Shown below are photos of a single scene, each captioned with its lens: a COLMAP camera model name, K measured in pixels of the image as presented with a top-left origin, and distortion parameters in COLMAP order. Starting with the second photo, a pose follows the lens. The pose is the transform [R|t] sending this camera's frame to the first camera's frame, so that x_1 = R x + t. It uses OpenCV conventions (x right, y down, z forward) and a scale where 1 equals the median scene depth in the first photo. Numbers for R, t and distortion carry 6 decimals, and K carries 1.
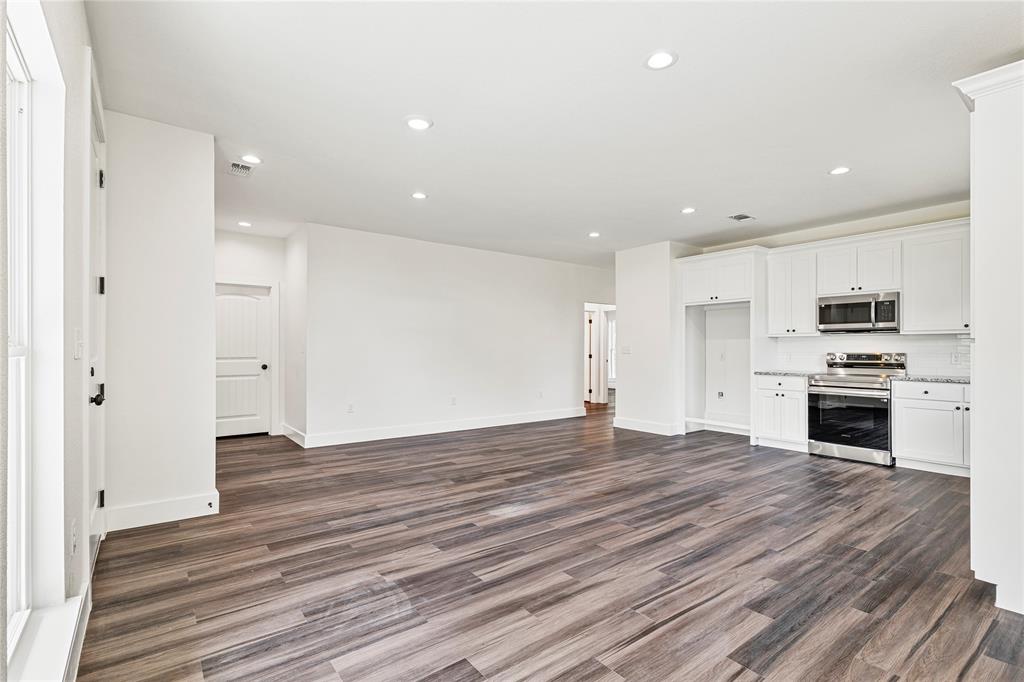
lens RADIAL K [[479.4, 0, 512.0], [0, 479.4, 341.0], [0, 0, 1]] dist [0.003175, 0.000472]
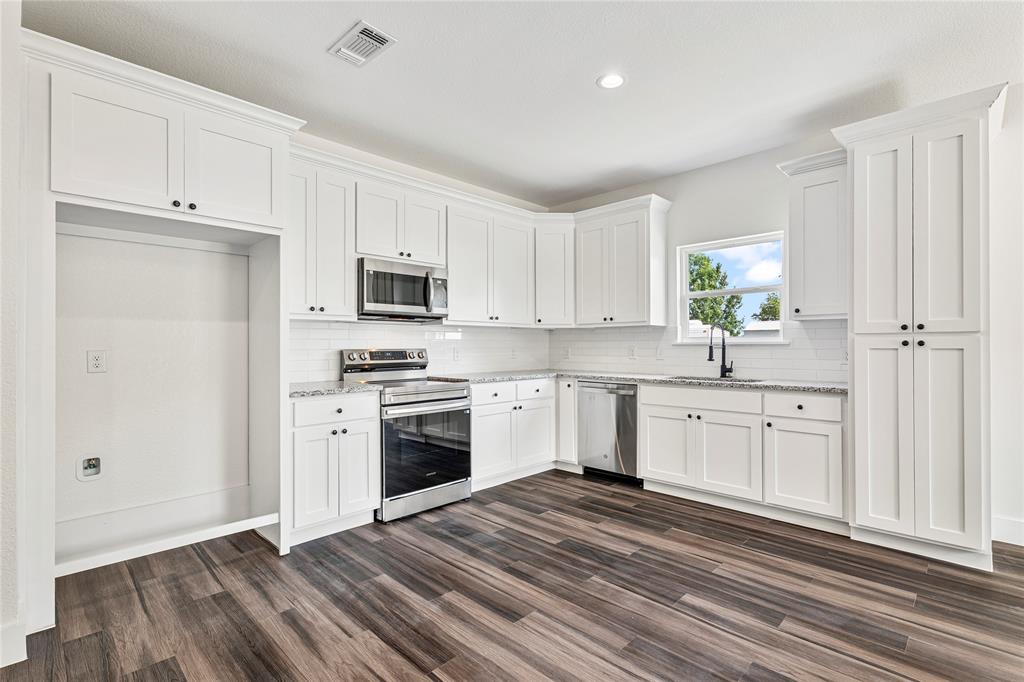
lens RADIAL K [[479.4, 0, 512.0], [0, 479.4, 341.0], [0, 0, 1]] dist [0.003175, 0.000472]
pose [[-0.139127, 0.007276, 0.990248, 0.030959], [-0.014596, 0.999849, -0.009397, 0.026431], [-0.990167, -0.015762, -0.139000, 1.402871]]
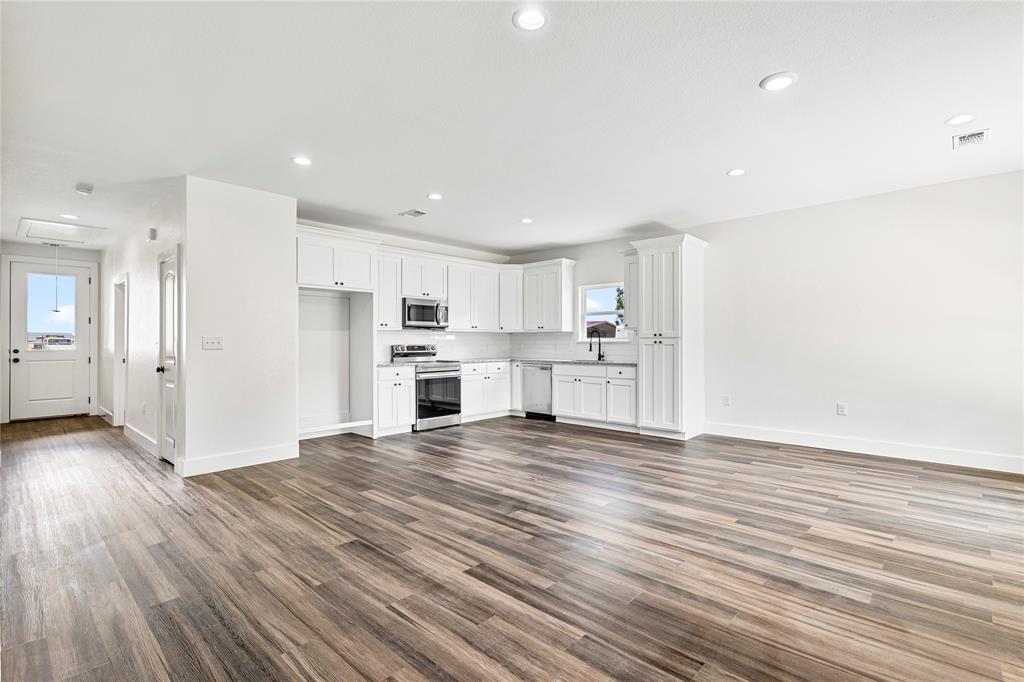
lens RADIAL K [[482.1, 0, 518.1], [0, 482.1, 338.0], [0, 0, 1]] dist [0.001691, 0.000813]
pose [[-0.168411, 0.006265, 0.985697, -0.875811], [-0.015211, 0.999844, -0.008954, 0.022039], [-0.985600, -0.016501, -0.168289, 1.446638]]
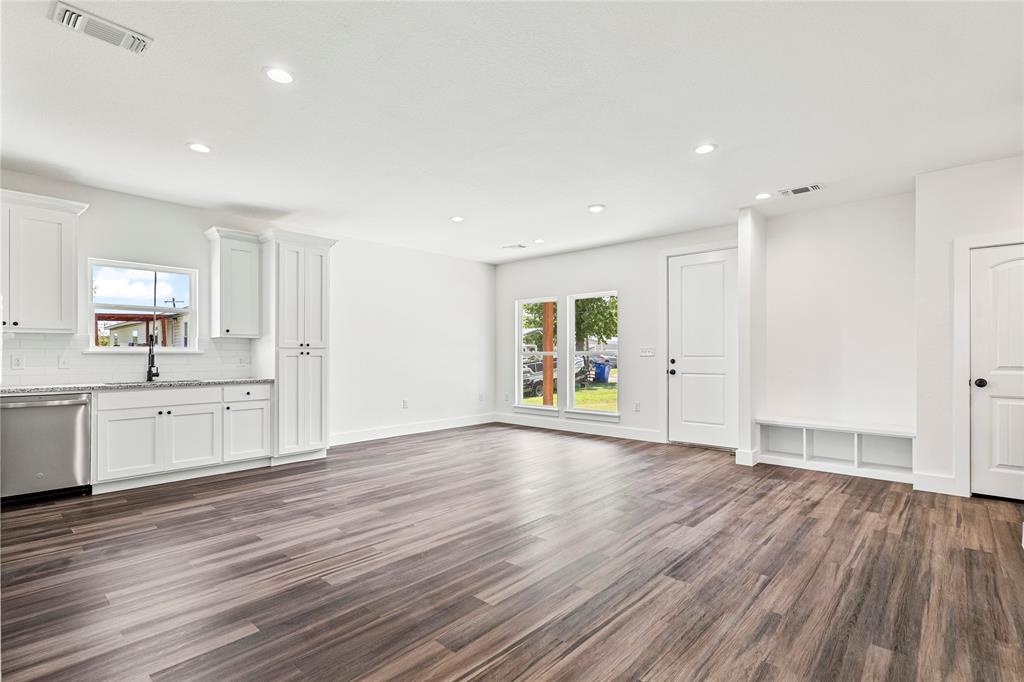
lens RADIAL K [[481.6, 0, 517.4], [0, 481.6, 352.3], [0, 0, 1]] dist [0.002578, -0.000205]
pose [[-0.982929, -0.002945, -0.183962, 0.310488], [0.001047, 0.999766, -0.021600, 0.043272], [0.183983, -0.021424, -0.982696, 2.235849]]
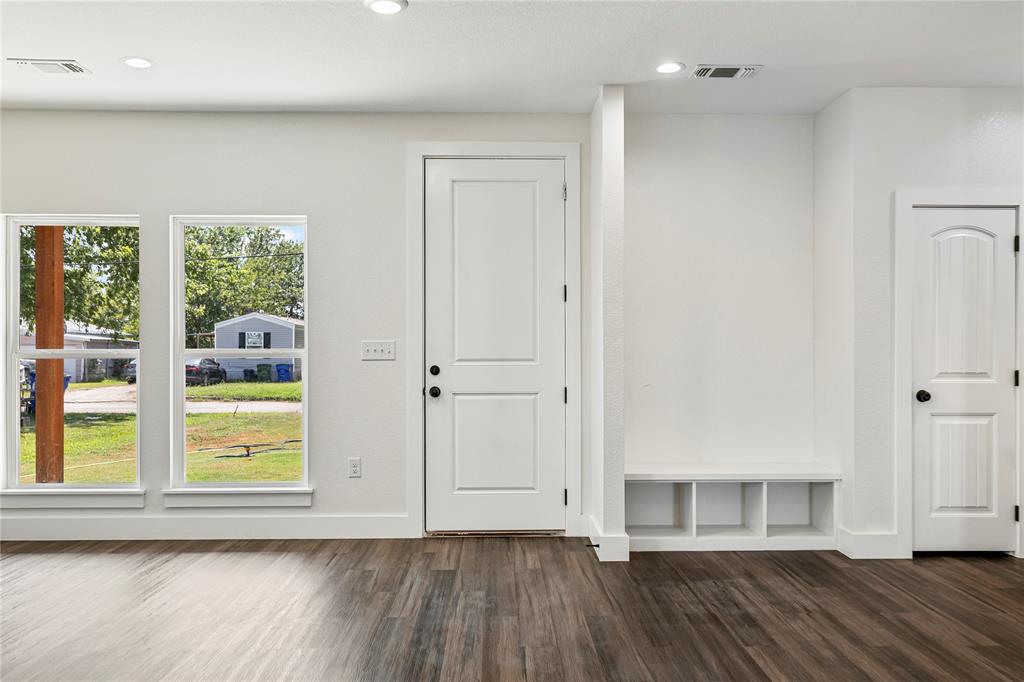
lens RADIAL K [[825.5, 0, 515.7], [0, 825.5, 357.4], [0, 0, 1]] dist [-0.001860, -0.000734]
pose [[-0.589966, -0.000268, -0.807428, 0.542915], [0.012712, 0.999873, -0.009620, 0.032088], [0.807328, -0.015940, -0.589888, 1.616312]]
